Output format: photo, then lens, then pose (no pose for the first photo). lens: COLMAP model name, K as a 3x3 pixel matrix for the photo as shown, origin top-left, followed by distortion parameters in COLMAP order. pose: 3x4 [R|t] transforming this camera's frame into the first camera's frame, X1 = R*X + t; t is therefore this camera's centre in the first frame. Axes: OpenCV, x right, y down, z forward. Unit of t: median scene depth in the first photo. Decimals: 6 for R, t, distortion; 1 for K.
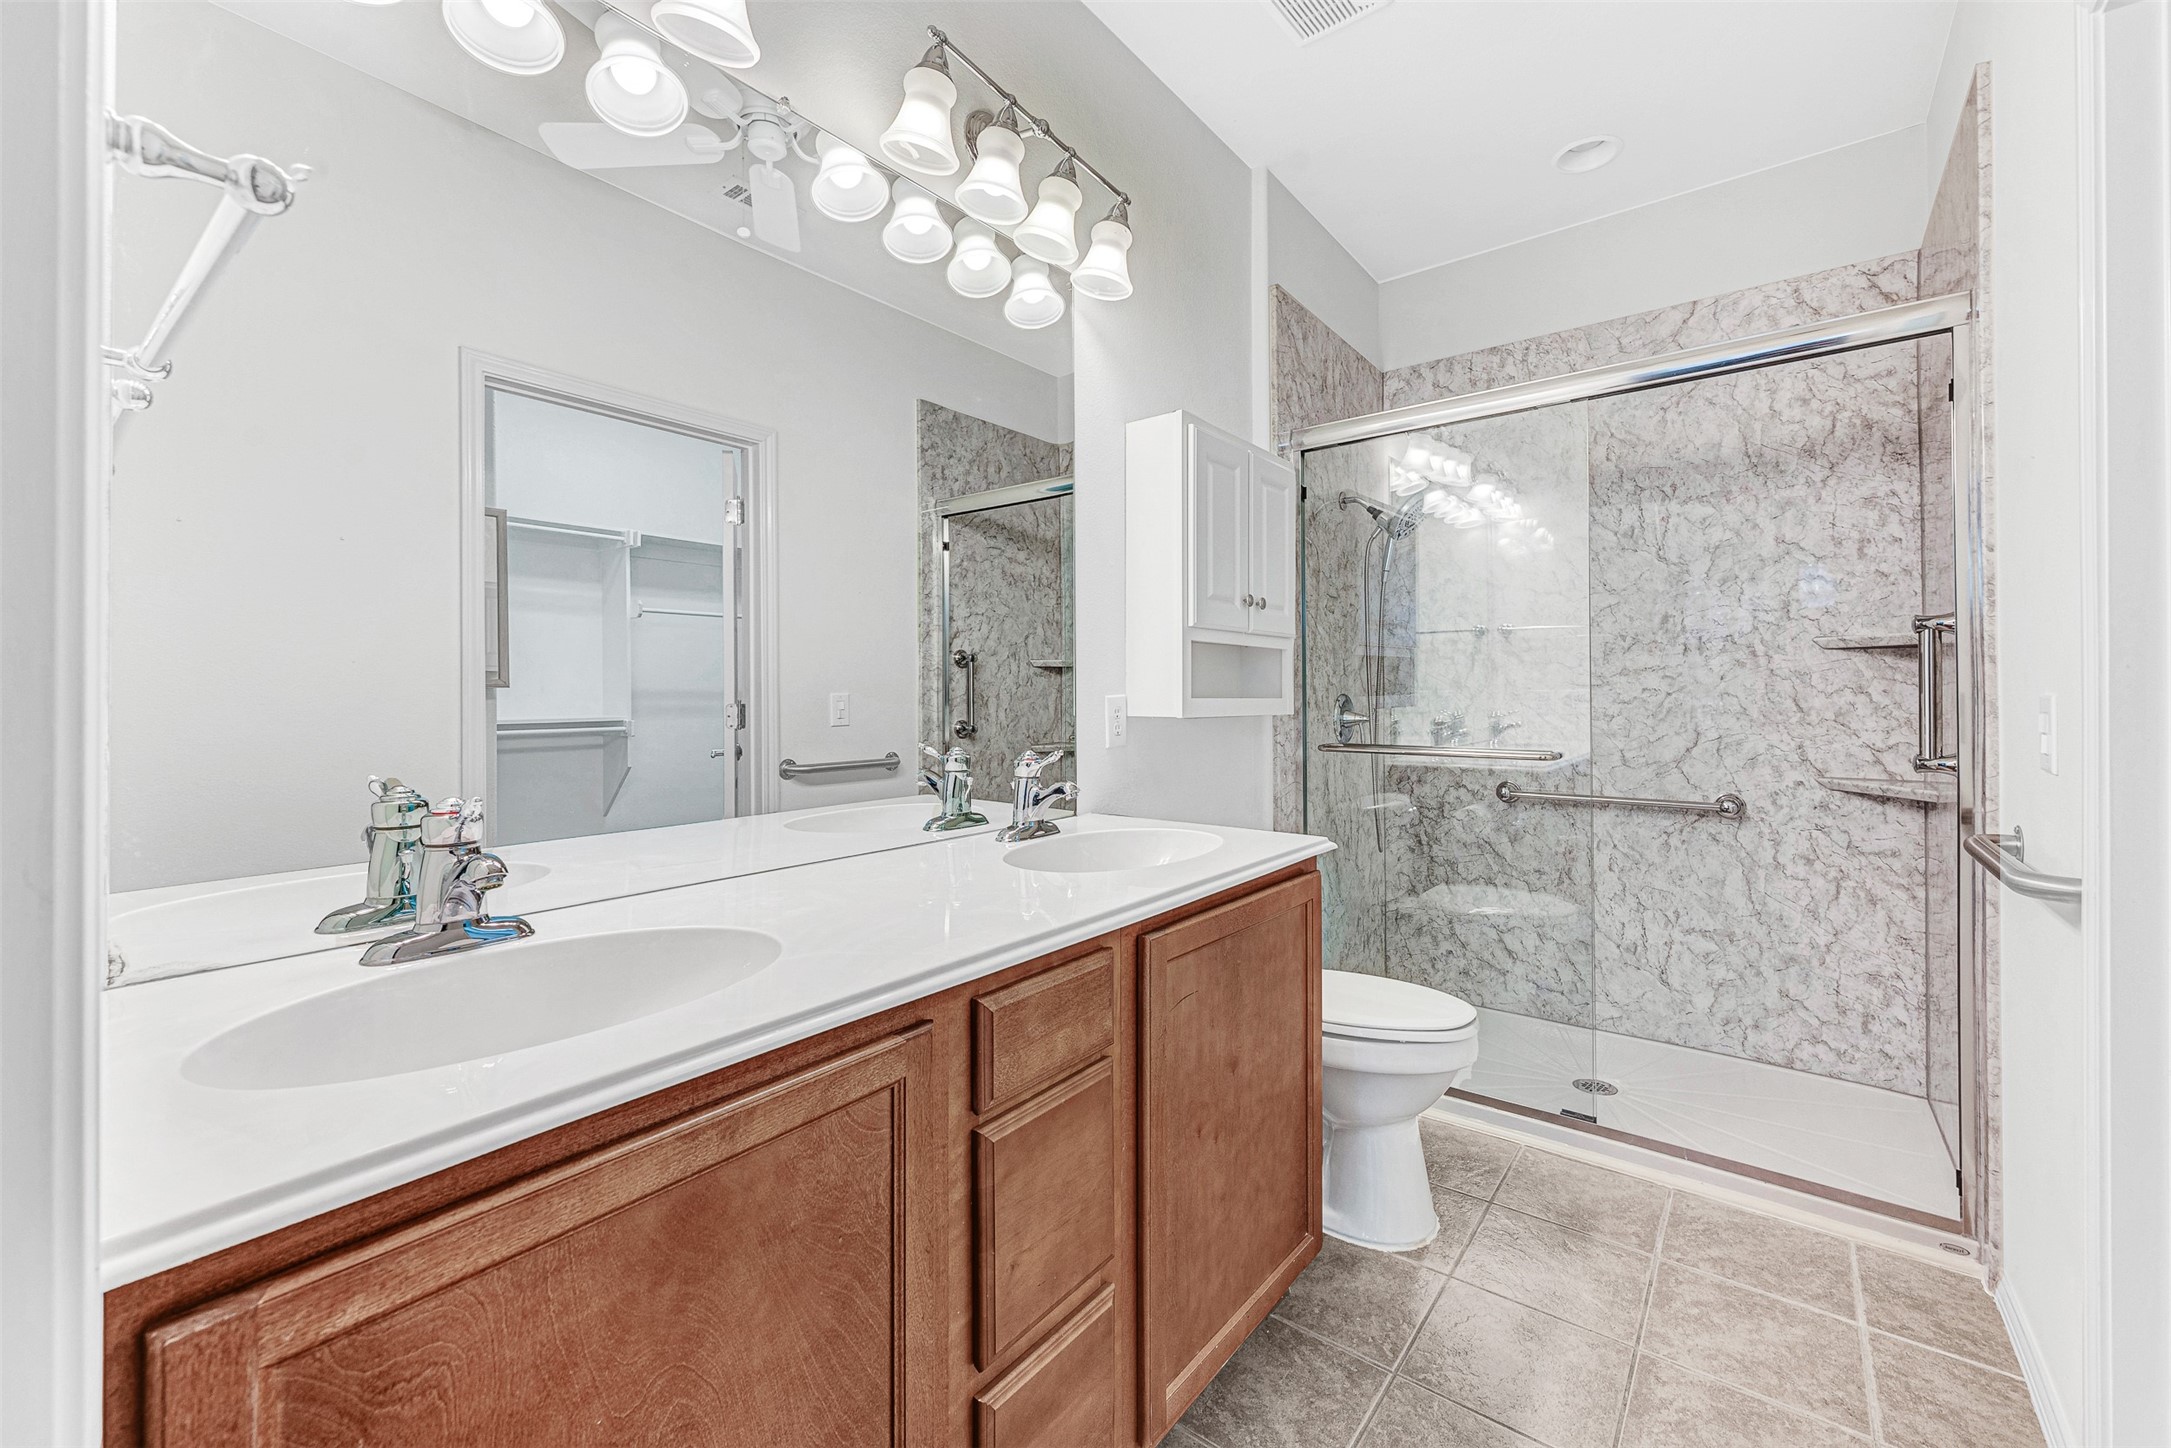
lens RADIAL K [[879.4, 0, 1042.0], [0, 879.4, 679.7], [0, 0, 1]] dist [-0.000985, -0.000023]
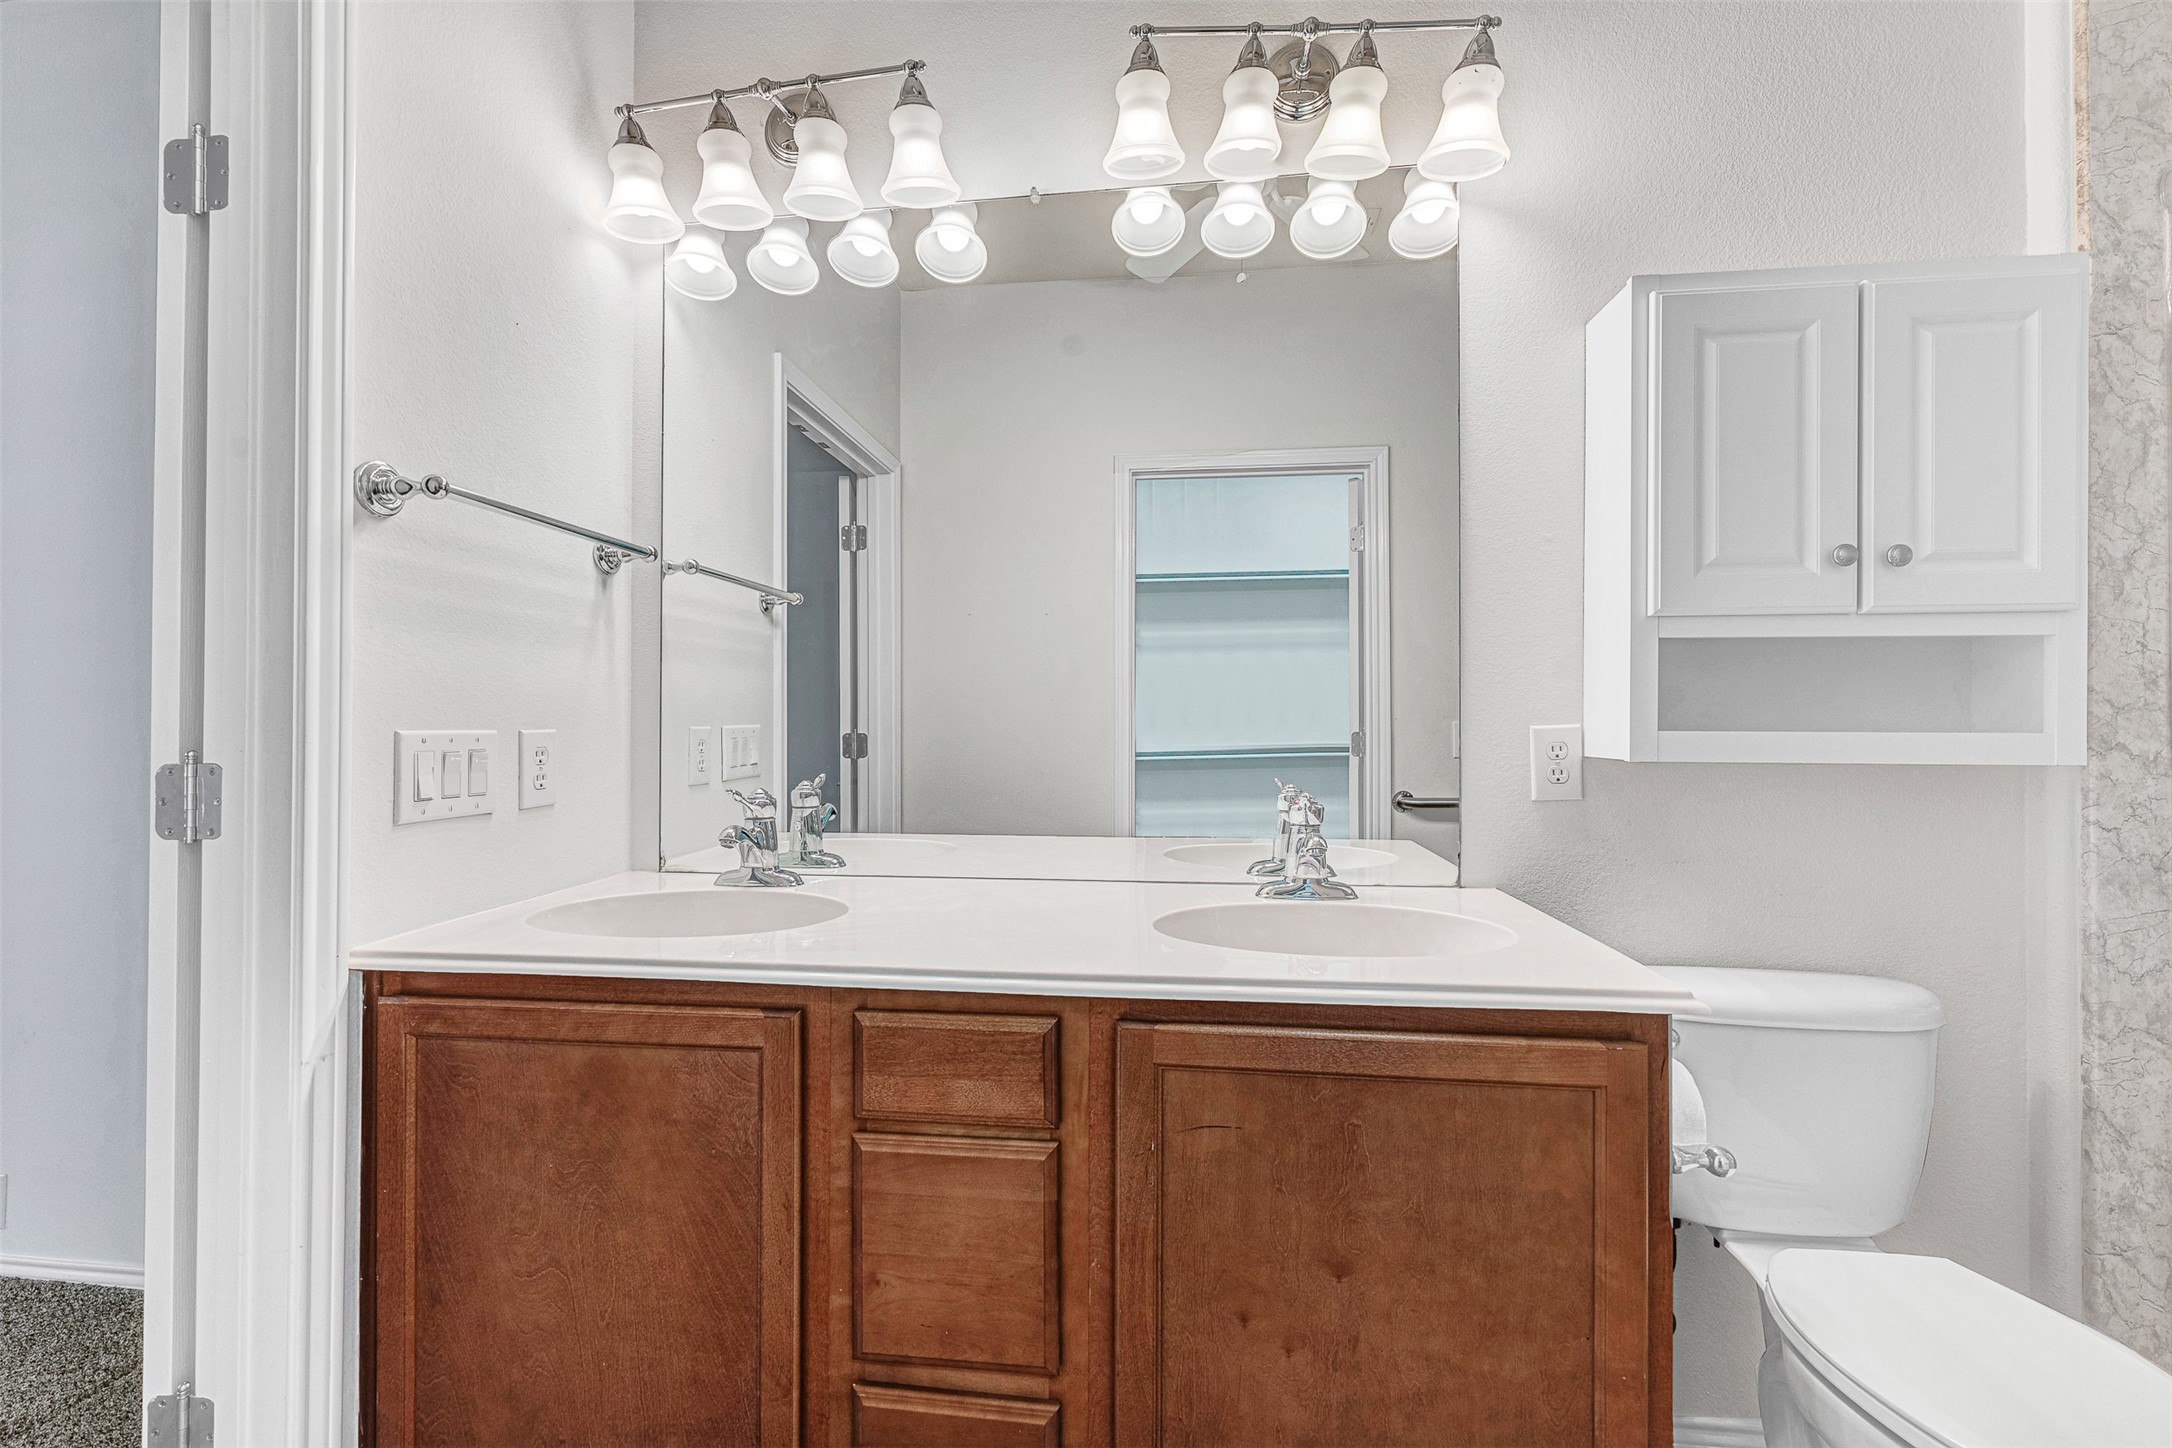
lens RADIAL K [[874.0, 0, 1088.2], [0, 874.0, 705.3], [0, 0, 1]] dist [-0.000372, -0.000033]
pose [[0.537028, -0.012181, -0.843476, 0.733036], [0.013082, 0.999896, -0.006110, 0.002173], [0.843463, -0.007753, 0.537131, 0.501020]]
